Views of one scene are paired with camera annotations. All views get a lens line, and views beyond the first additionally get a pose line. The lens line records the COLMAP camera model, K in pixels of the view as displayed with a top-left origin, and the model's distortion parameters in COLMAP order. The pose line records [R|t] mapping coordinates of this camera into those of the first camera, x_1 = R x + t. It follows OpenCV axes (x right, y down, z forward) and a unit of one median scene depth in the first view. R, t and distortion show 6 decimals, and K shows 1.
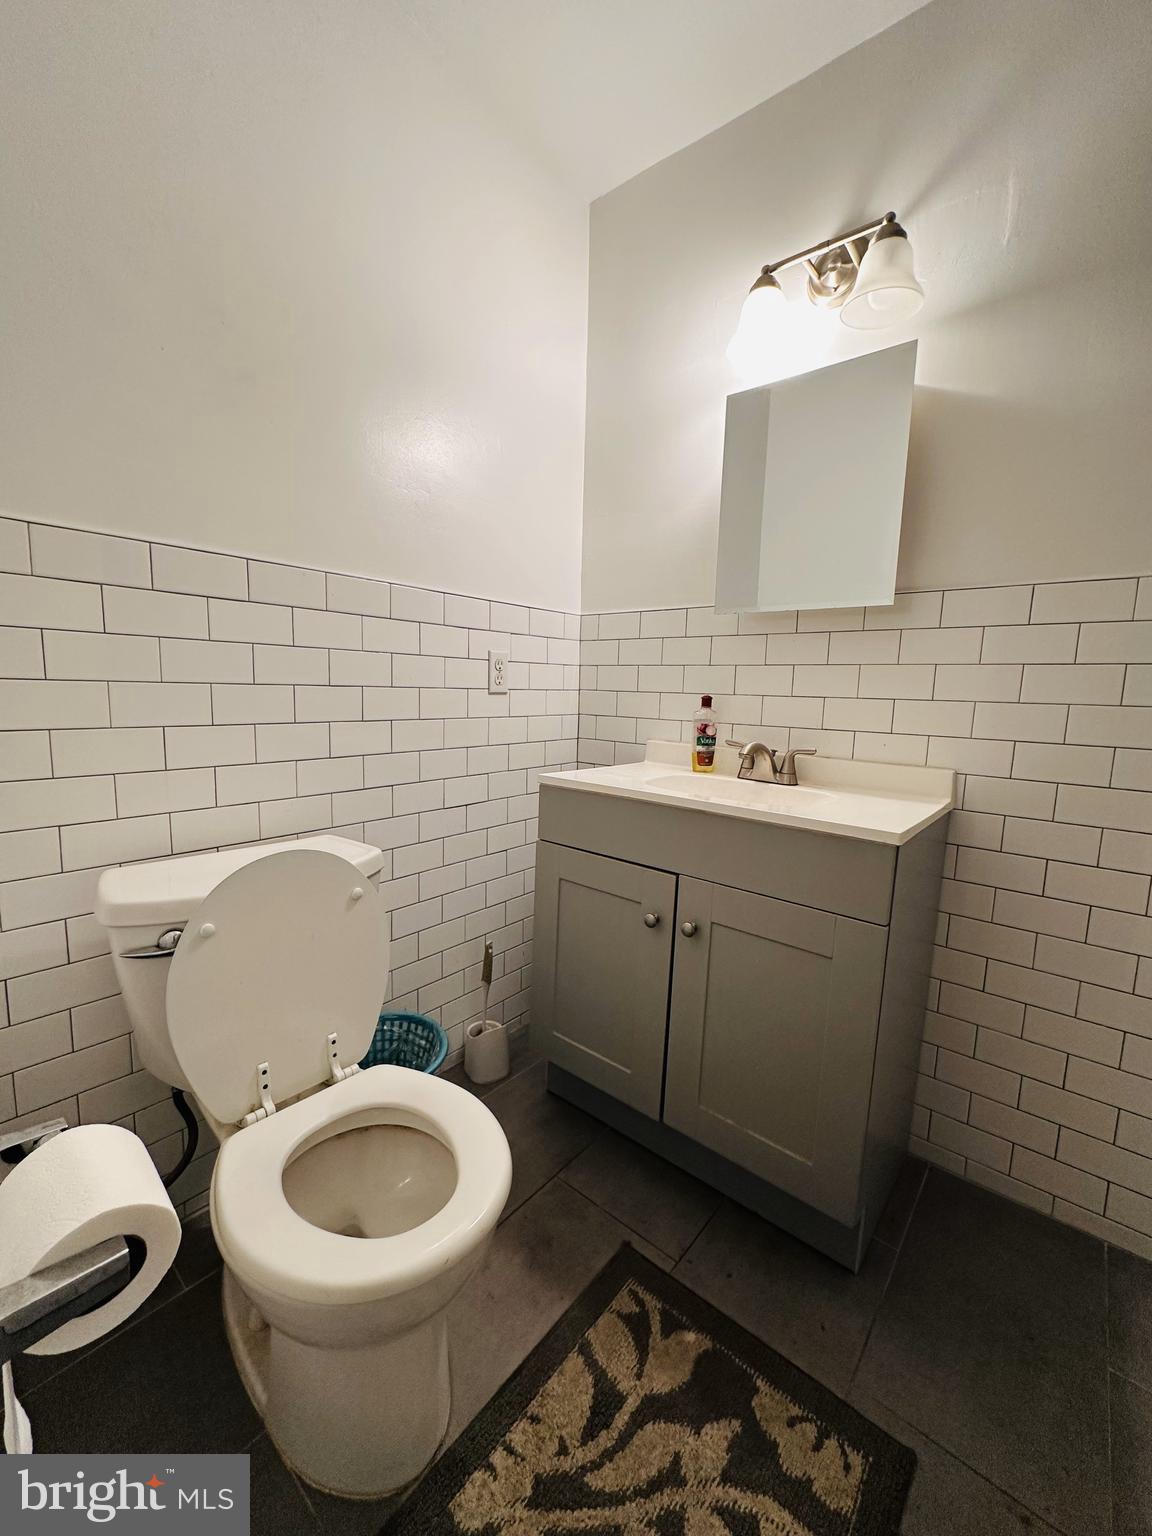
lens RADIAL K [[616.5, 0, 574.7], [0, 616.5, 768.3], [0, 0, 1]] dist [-0.000494, -0.000494]
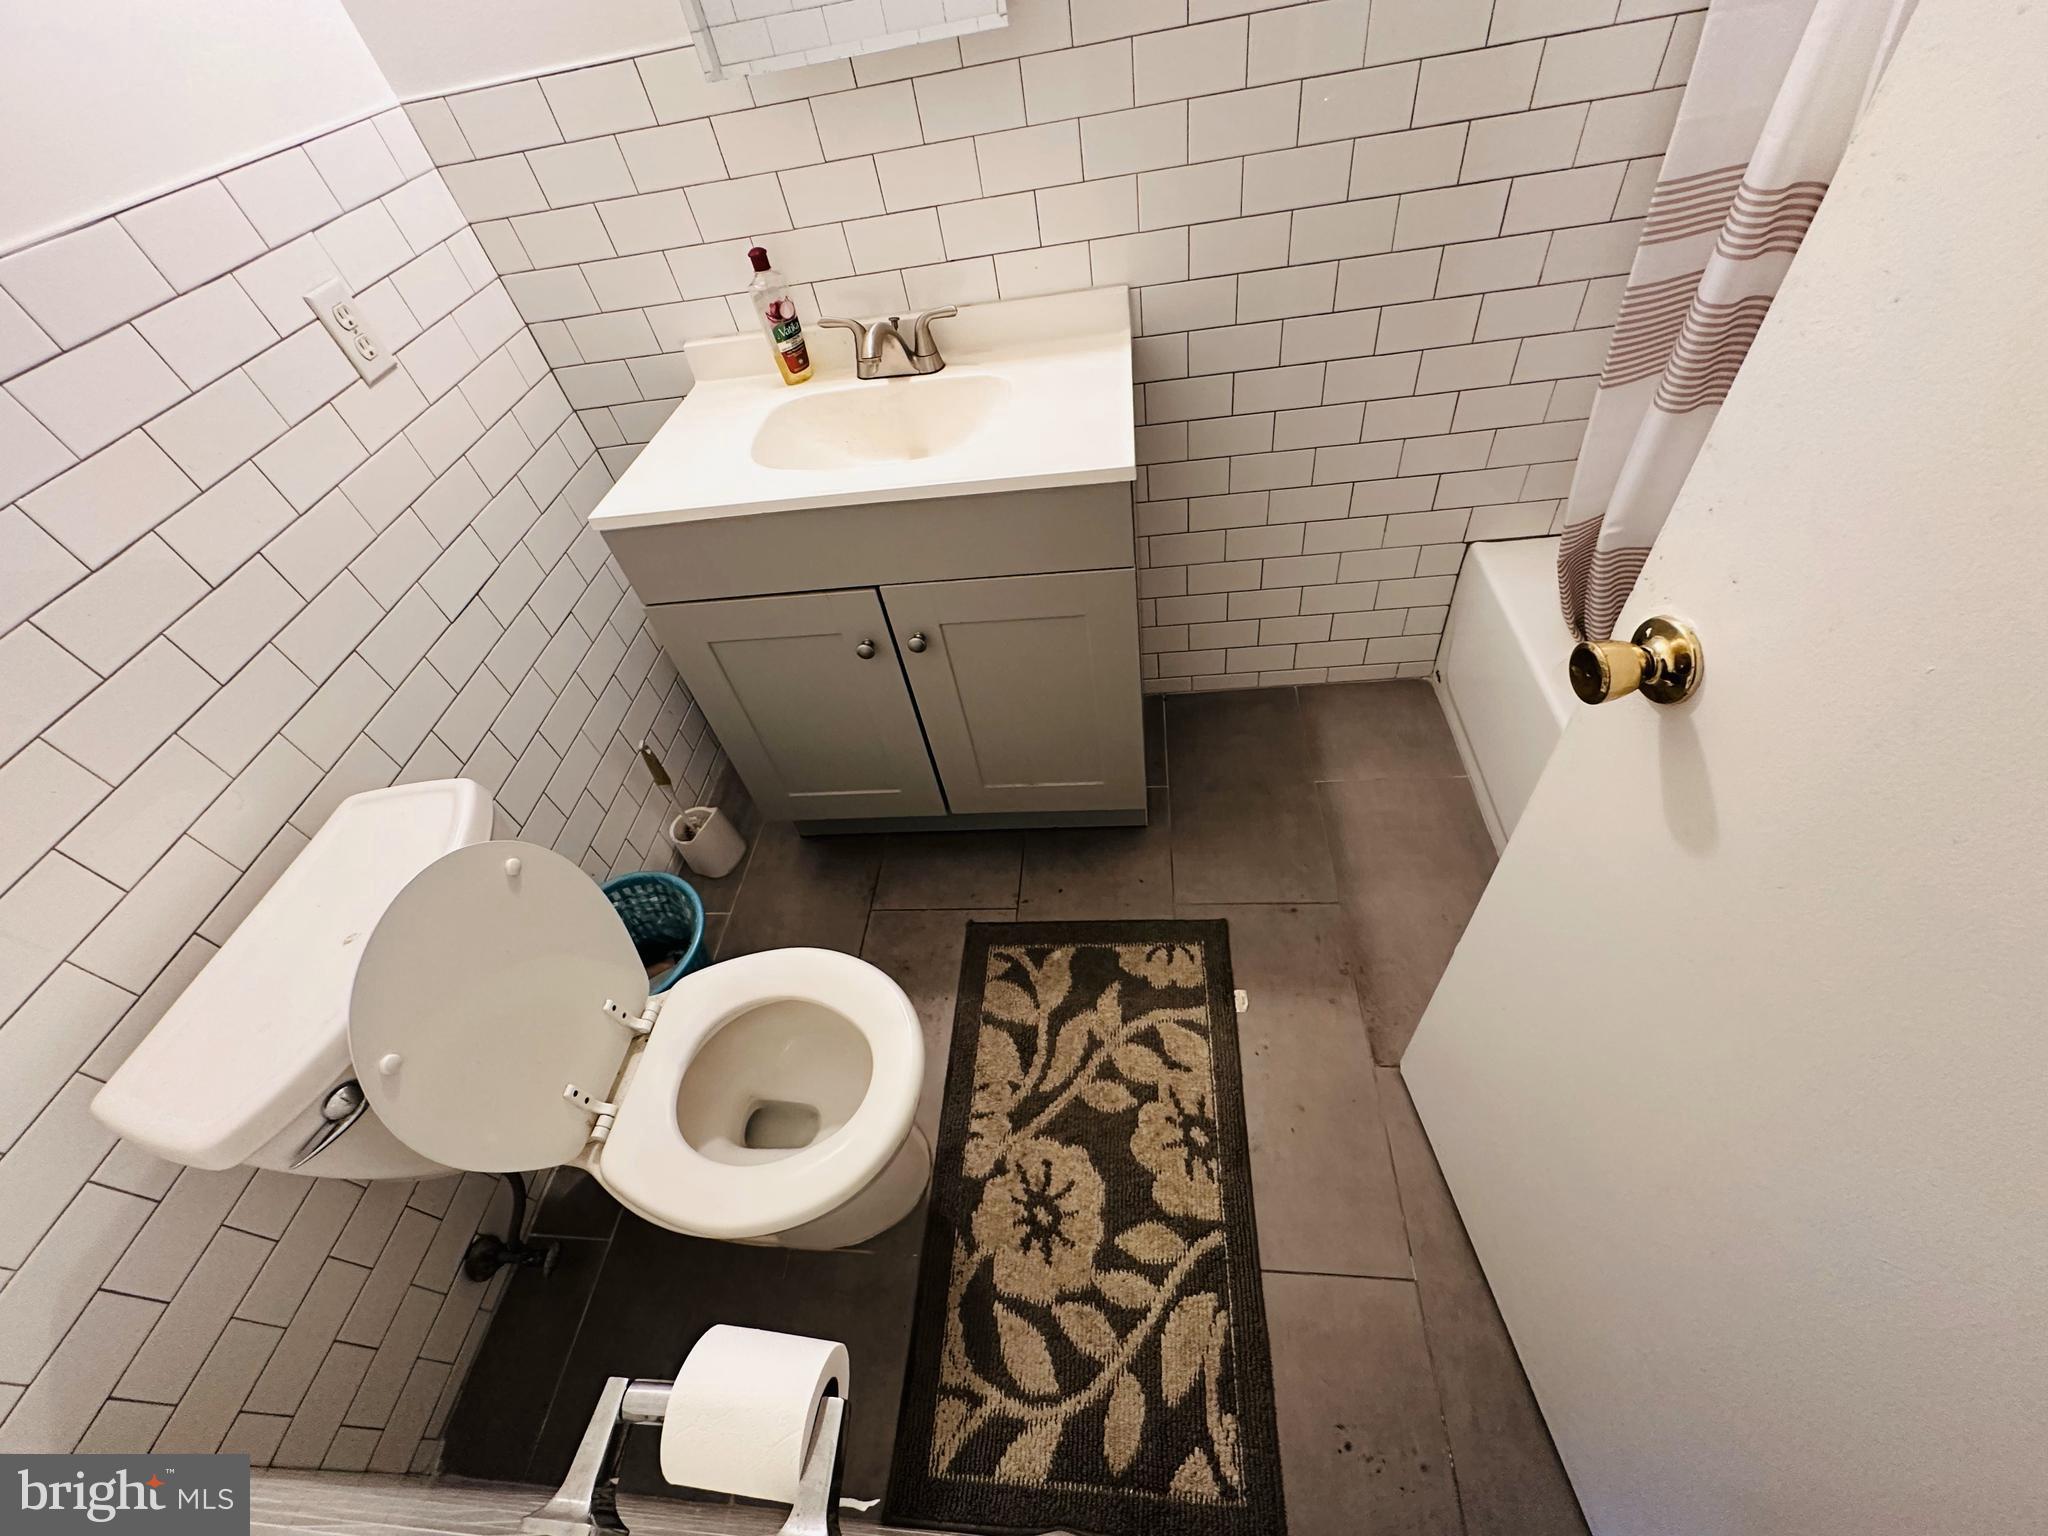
lens RADIAL K [[822.0, 0, 1023.8], [0, 822.0, 770.9], [0, 0, 1]] dist [-0.000494, -0.000494]
pose [[0.798589, -0.532999, 0.279585, -0.104272], [0.244387, 0.711658, 0.658649, -0.332918], [-0.550028, -0.457662, 0.698580, 0.116891]]
